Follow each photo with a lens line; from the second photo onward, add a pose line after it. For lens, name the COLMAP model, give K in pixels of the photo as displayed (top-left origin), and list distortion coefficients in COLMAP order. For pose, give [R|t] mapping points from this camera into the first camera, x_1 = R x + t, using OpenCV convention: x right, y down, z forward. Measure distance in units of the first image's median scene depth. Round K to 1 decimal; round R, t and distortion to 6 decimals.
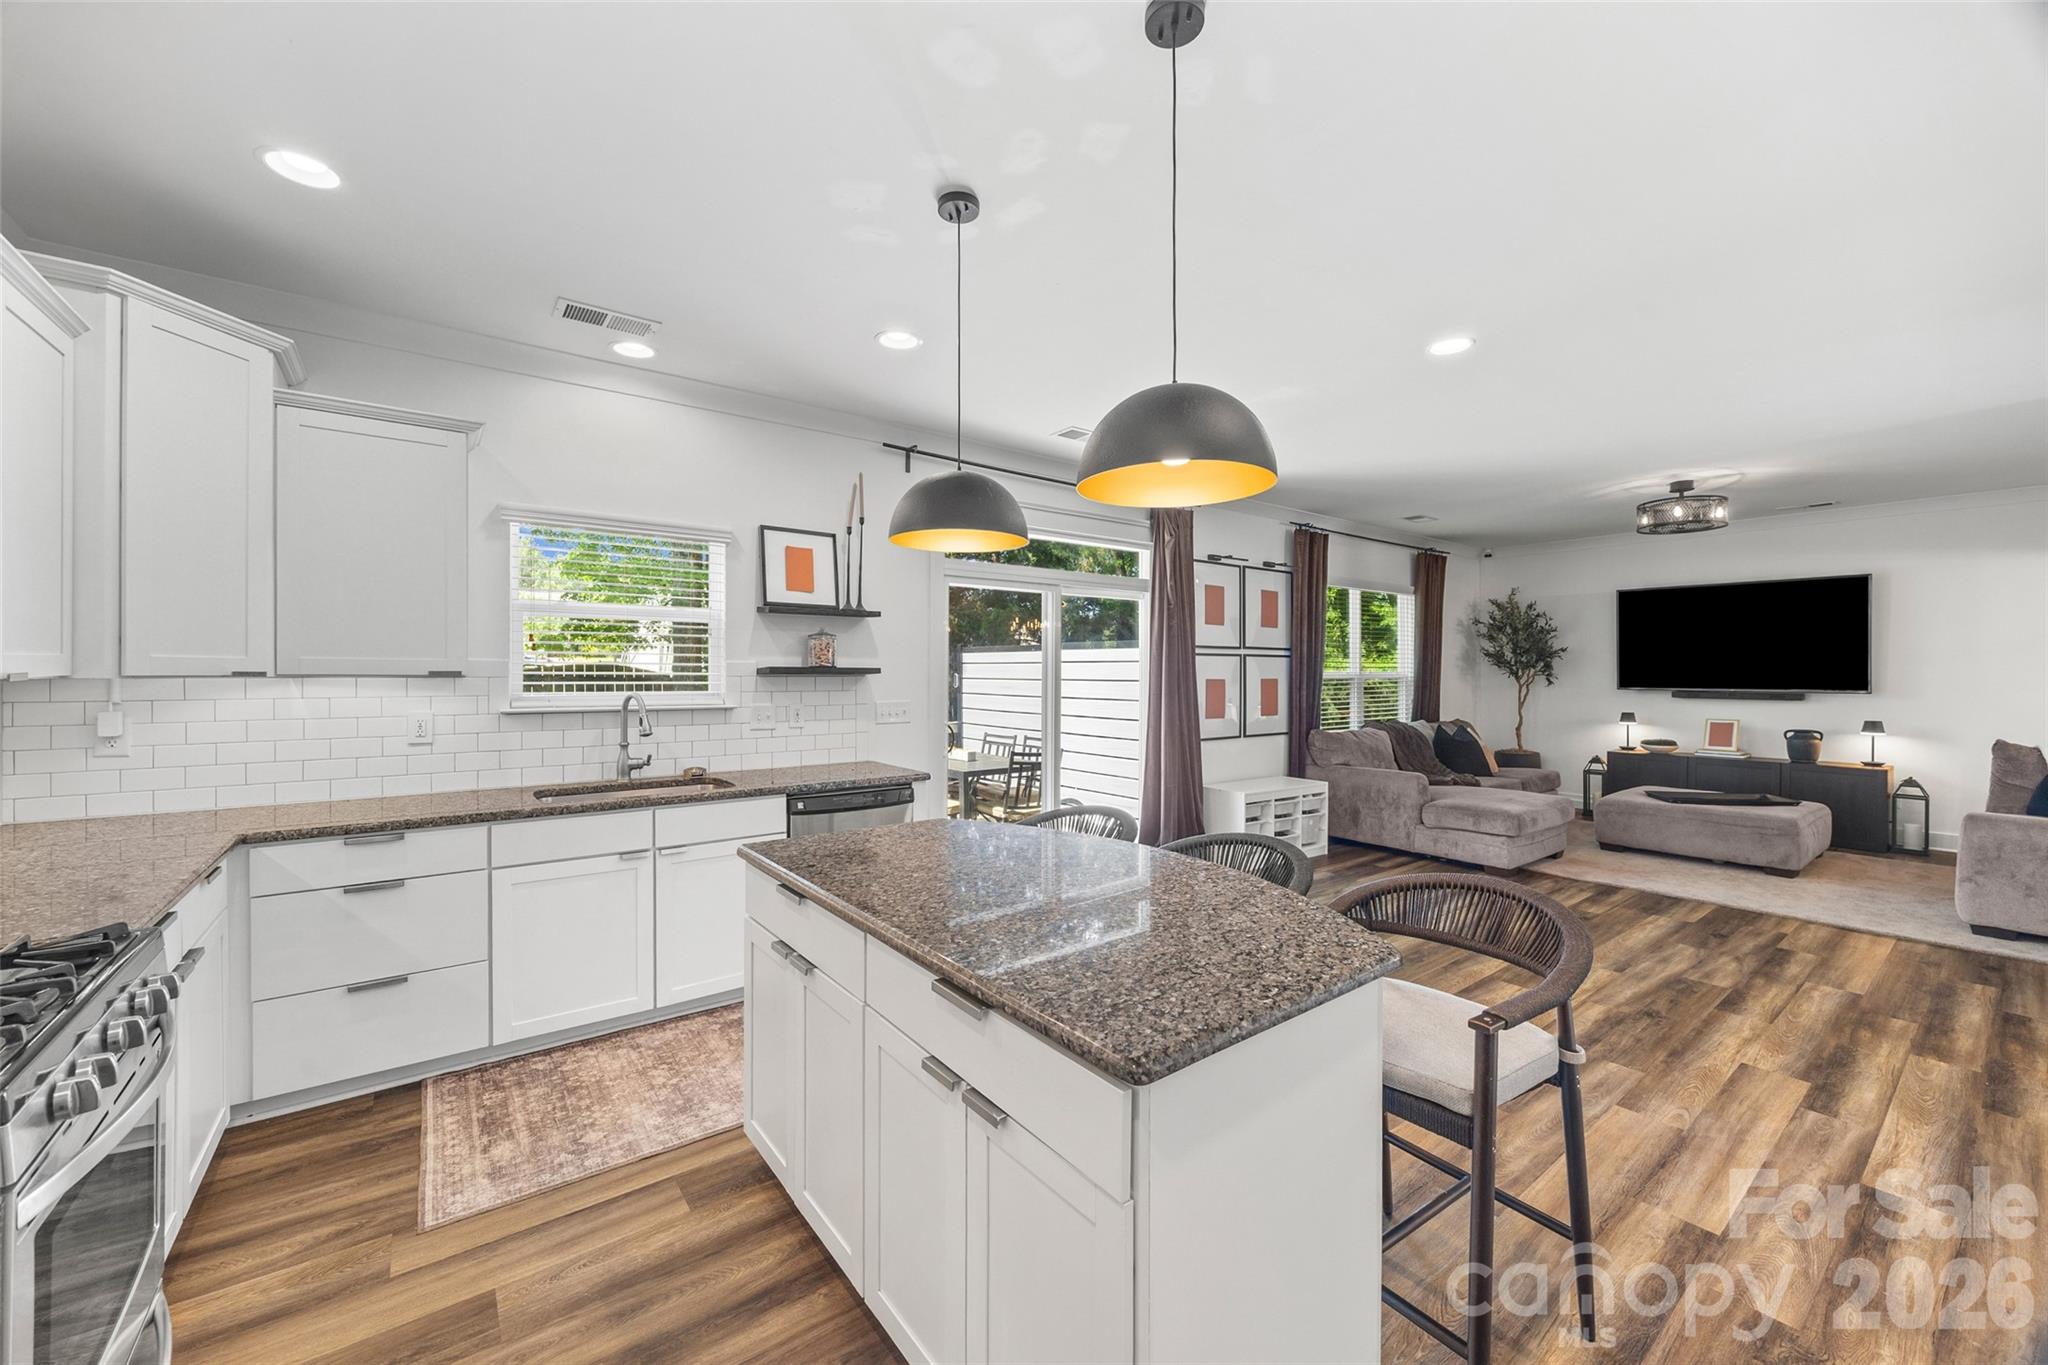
lens RADIAL K [[790.8, 0, 1013.7], [0, 790.8, 672.3], [0, 0, 1]] dist [-0.001527, -0.000499]
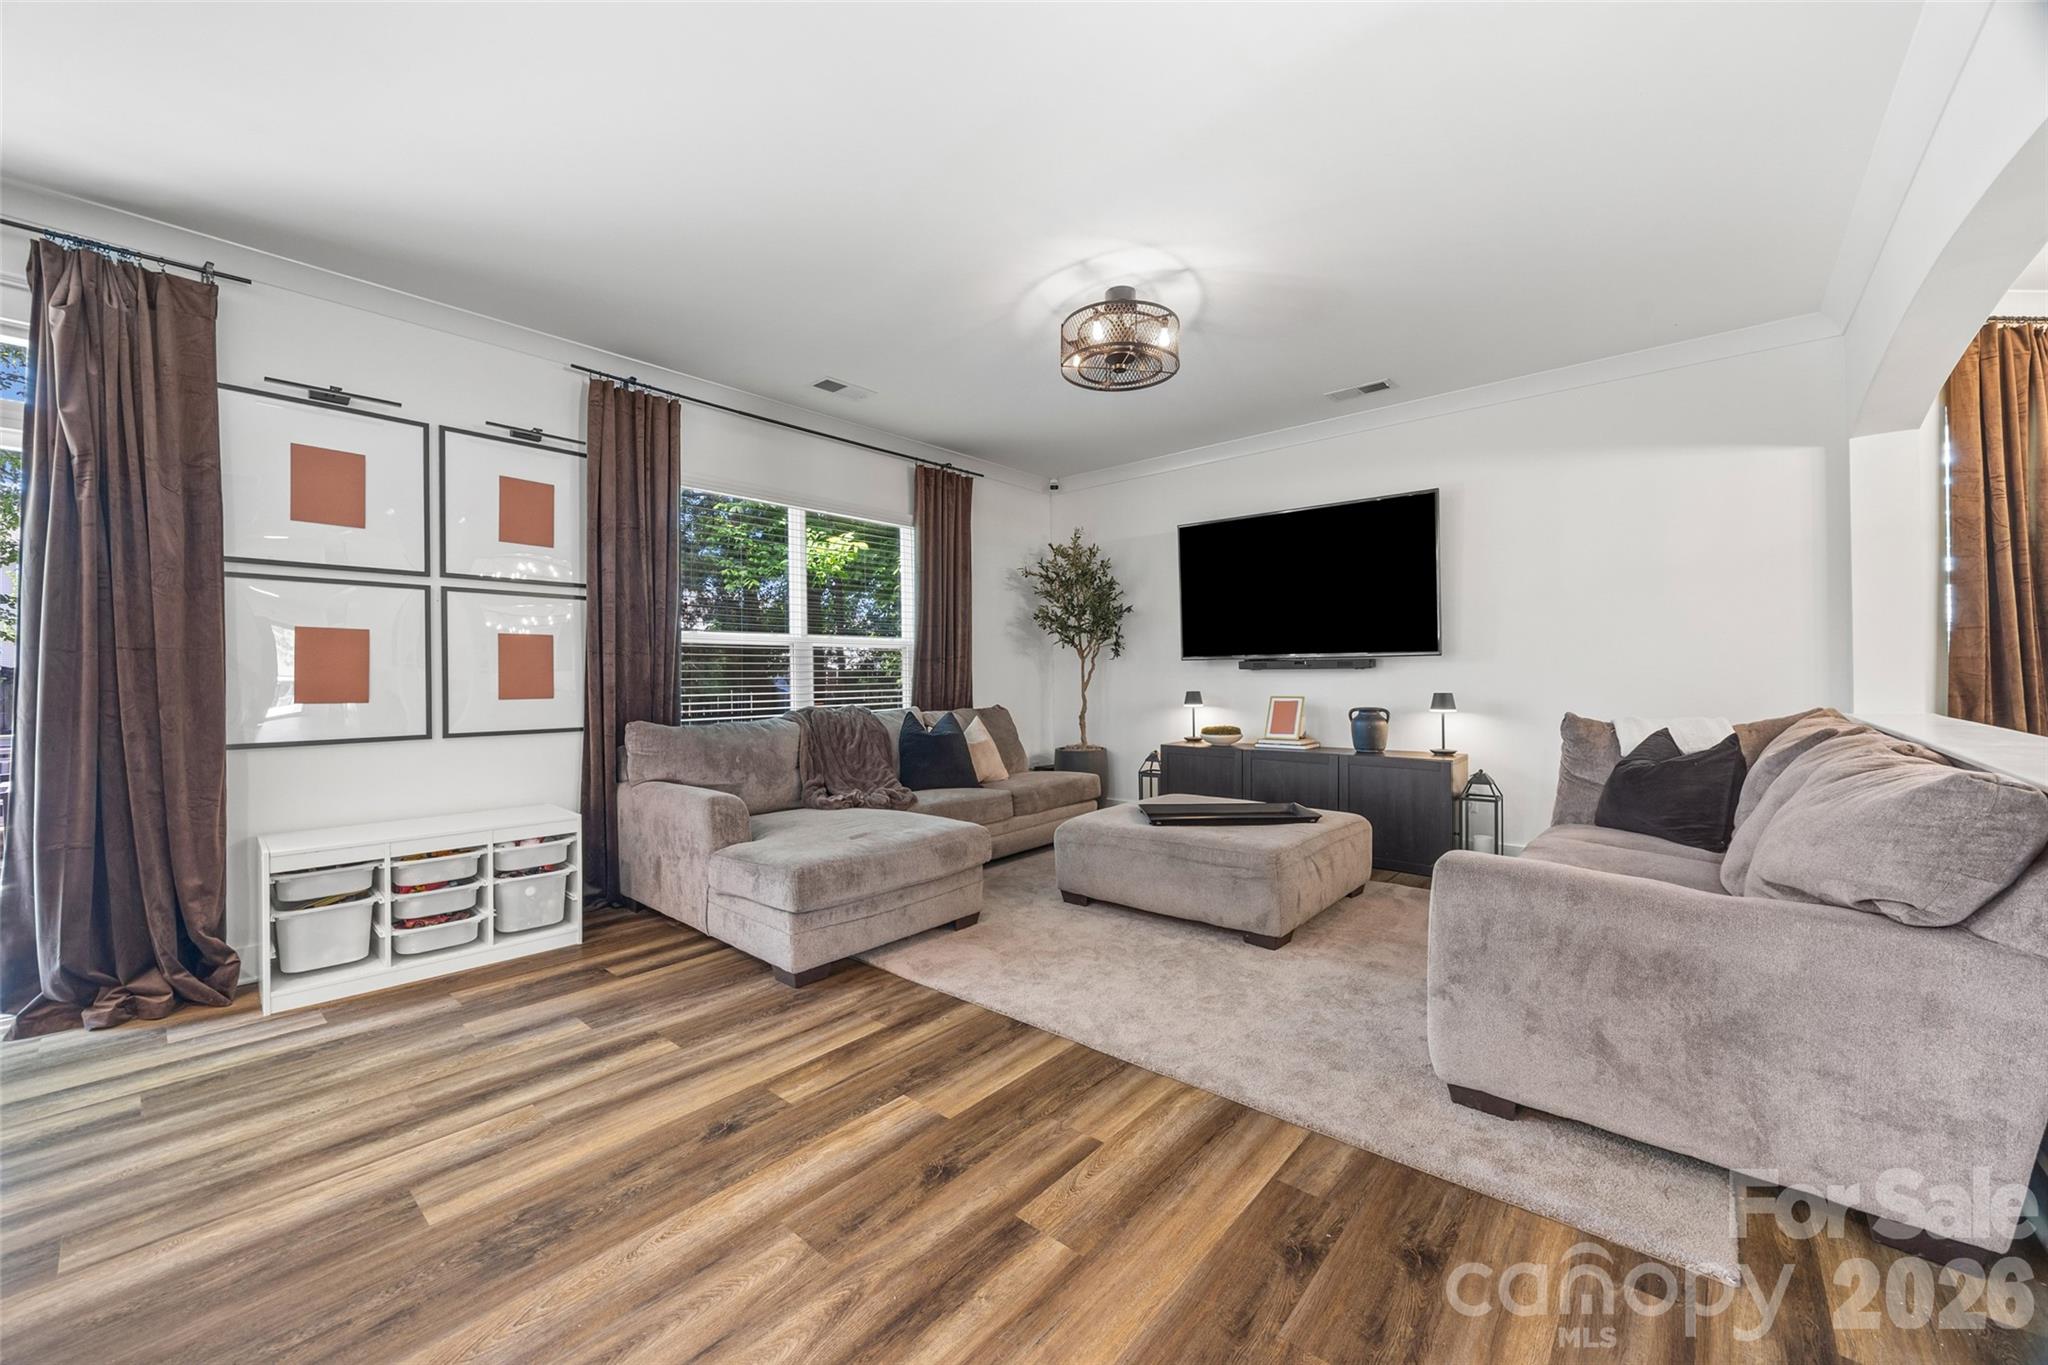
lens RADIAL K [[790.8, 0, 1016.8], [0, 790.8, 675.1], [0, 0, 1]] dist [-0.001527, -0.000499]
pose [[0.977631, -0.009552, 0.210113, 0.546856], [0.010106, 0.999948, -0.001561, 0.041676], [-0.210087, 0.003650, 0.977676, 0.369003]]
